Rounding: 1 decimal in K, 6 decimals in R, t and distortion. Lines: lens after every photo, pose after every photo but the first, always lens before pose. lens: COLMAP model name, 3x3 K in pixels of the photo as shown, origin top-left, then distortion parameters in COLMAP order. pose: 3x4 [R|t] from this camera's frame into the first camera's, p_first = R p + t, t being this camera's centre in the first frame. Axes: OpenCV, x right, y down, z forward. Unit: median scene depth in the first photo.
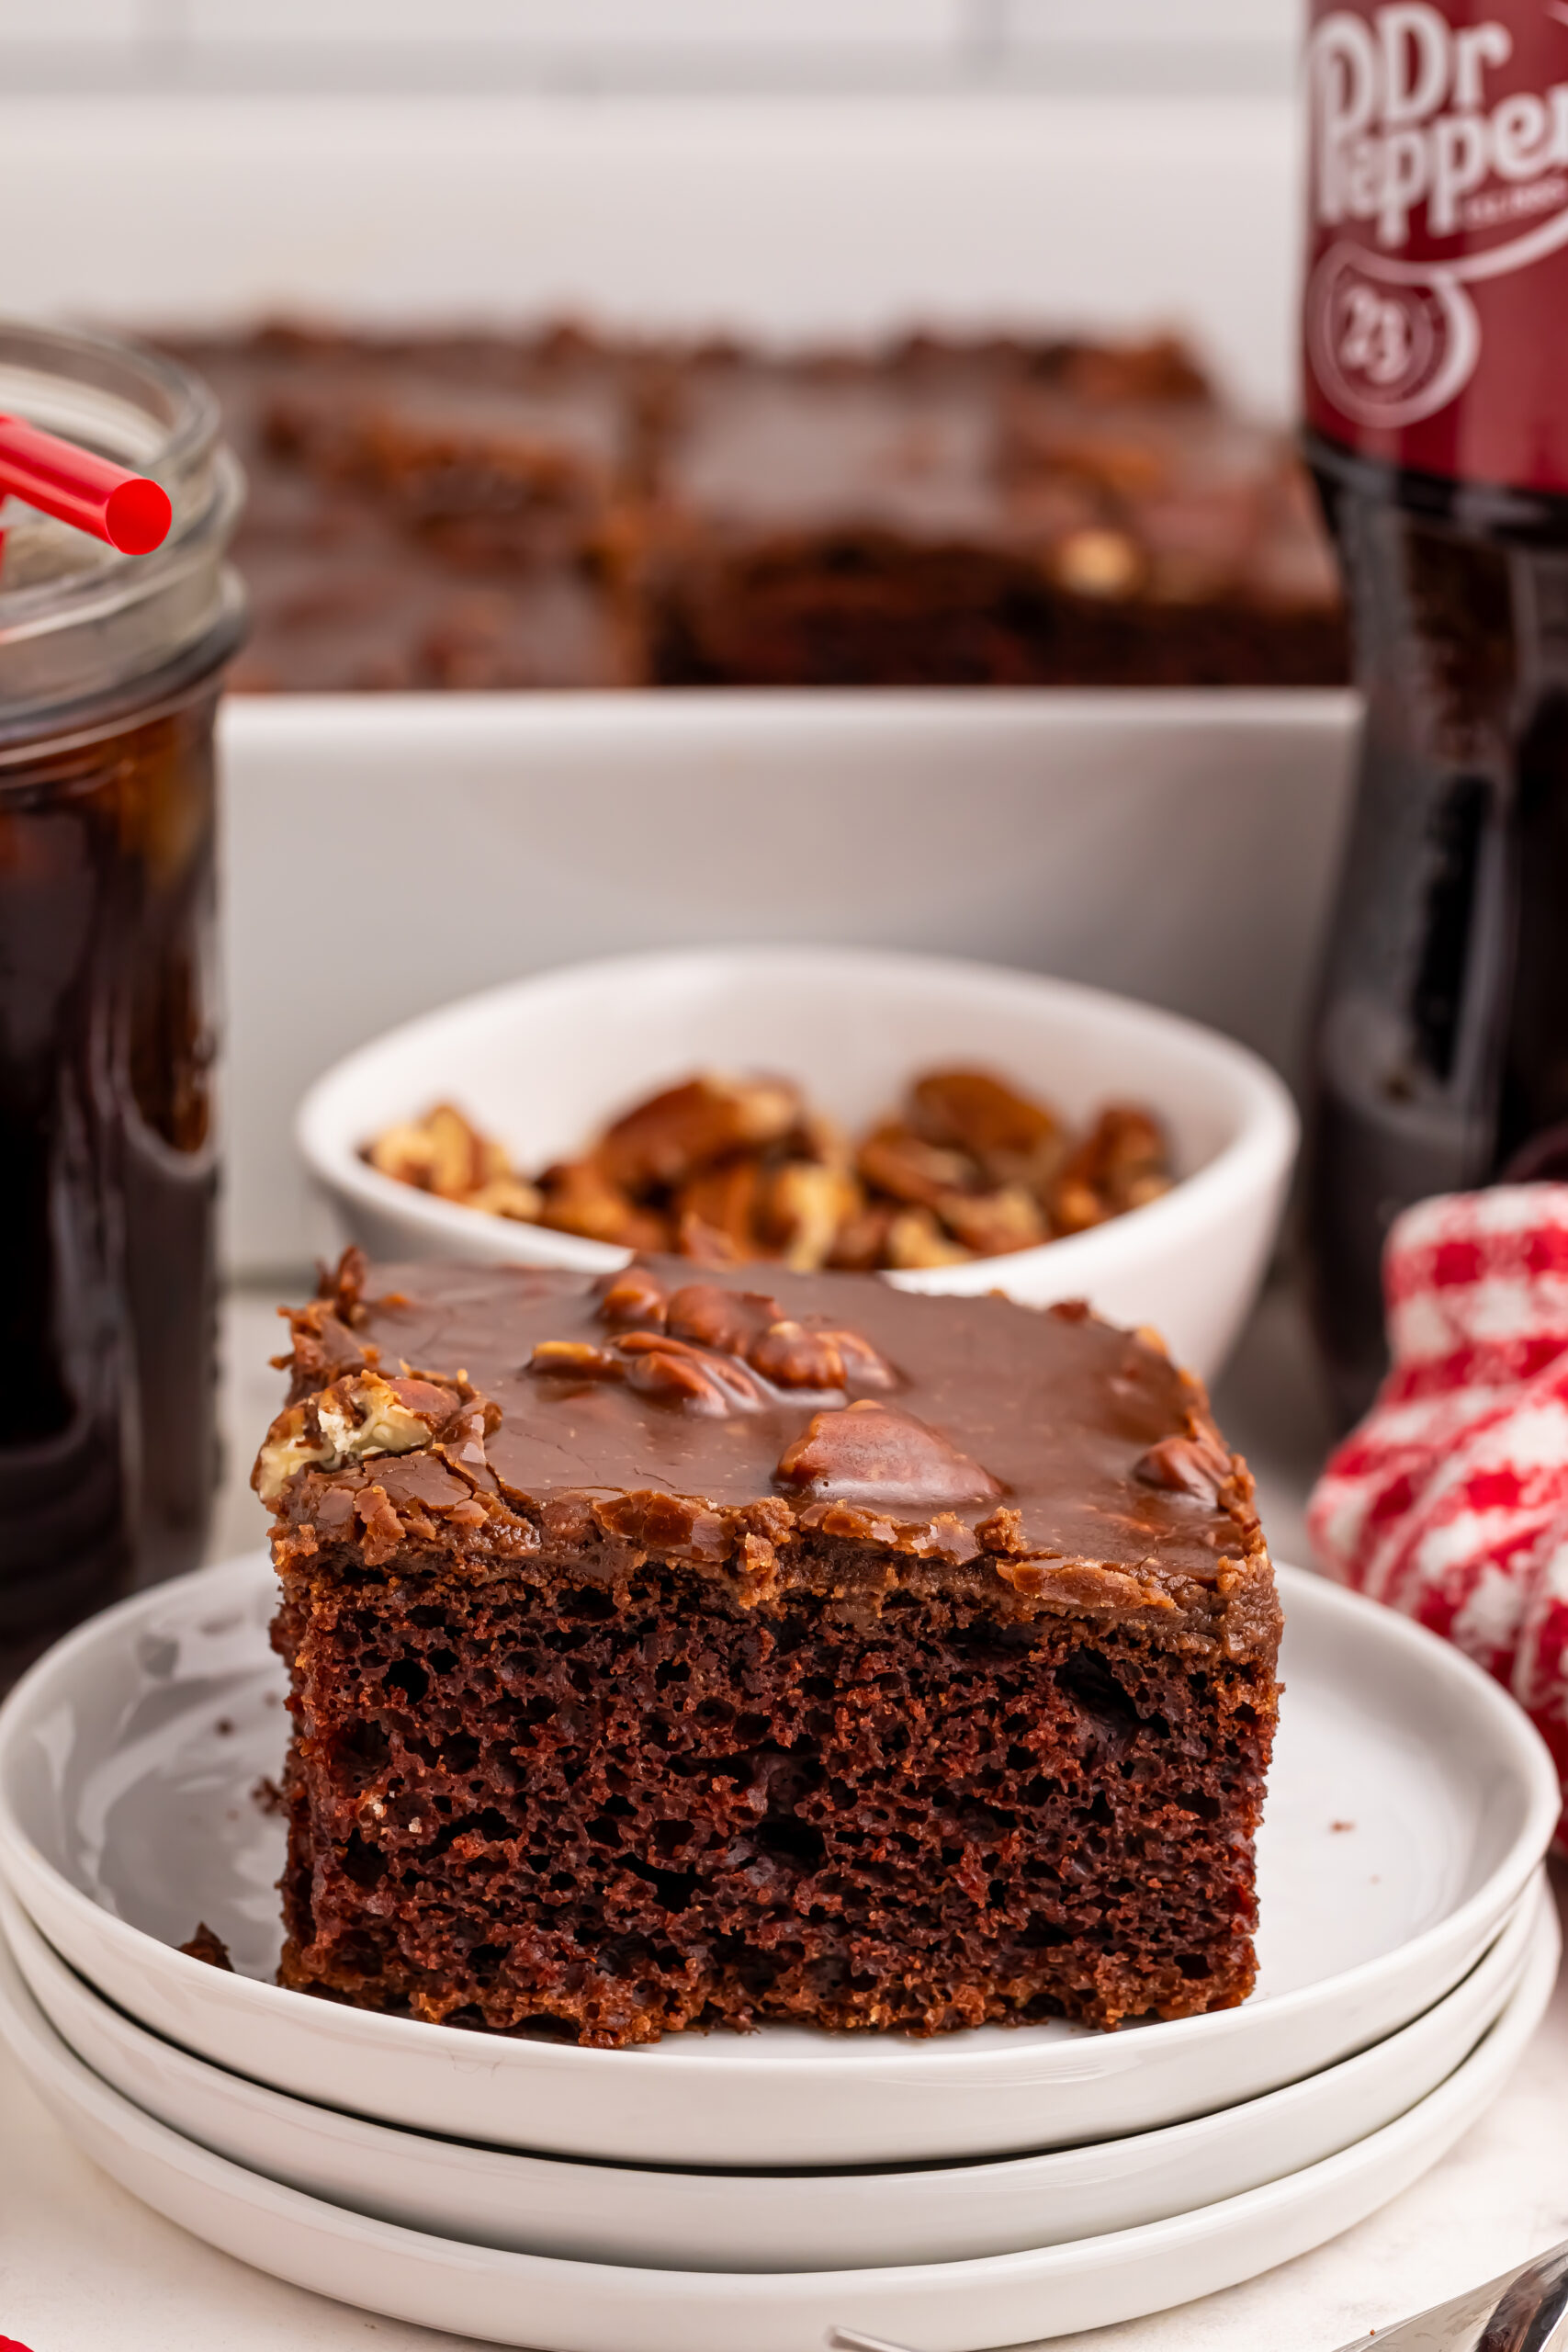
lens RADIAL K [[9793.8, 0, 699.8], [0, 9793.8, 1171.1], [0, 0, 1]] dist [0.304409, 0.624248]
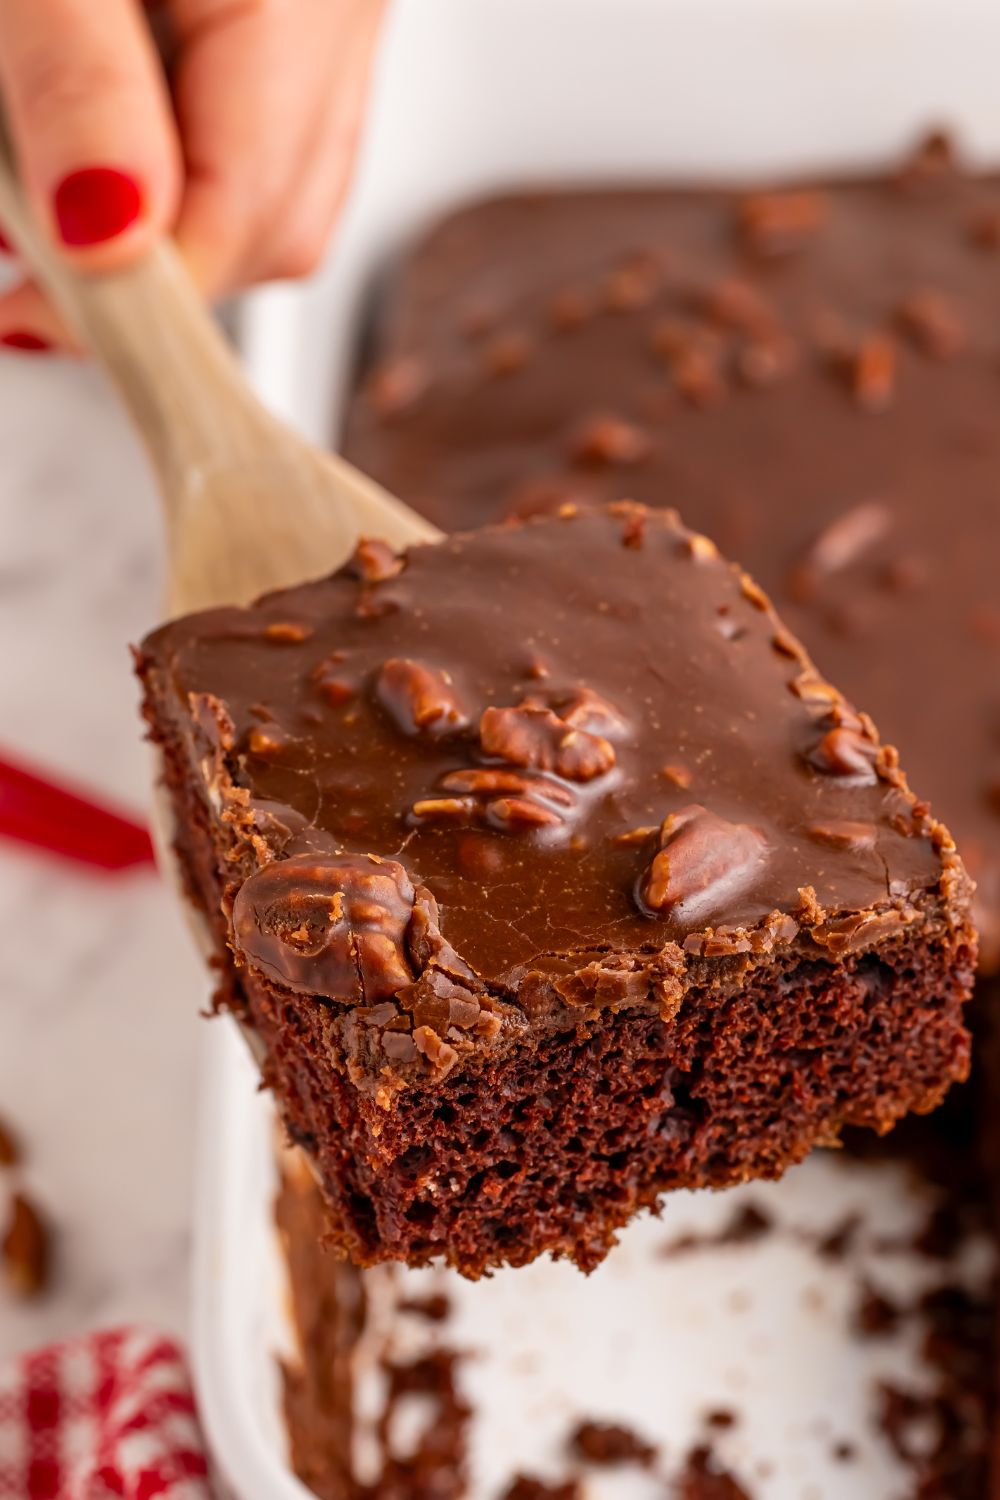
lens RADIAL K [[6246.7, 0, 446.3], [0, 6246.7, 746.9], [0, 0, 1]] dist [0.304409, 0.624248]
pose [[0.927688, -0.295931, 0.227640, -0.223876], [0.153462, 0.858062, 0.490081, -0.448372], [-0.340359, -0.419708, 0.841428, 0.240705]]
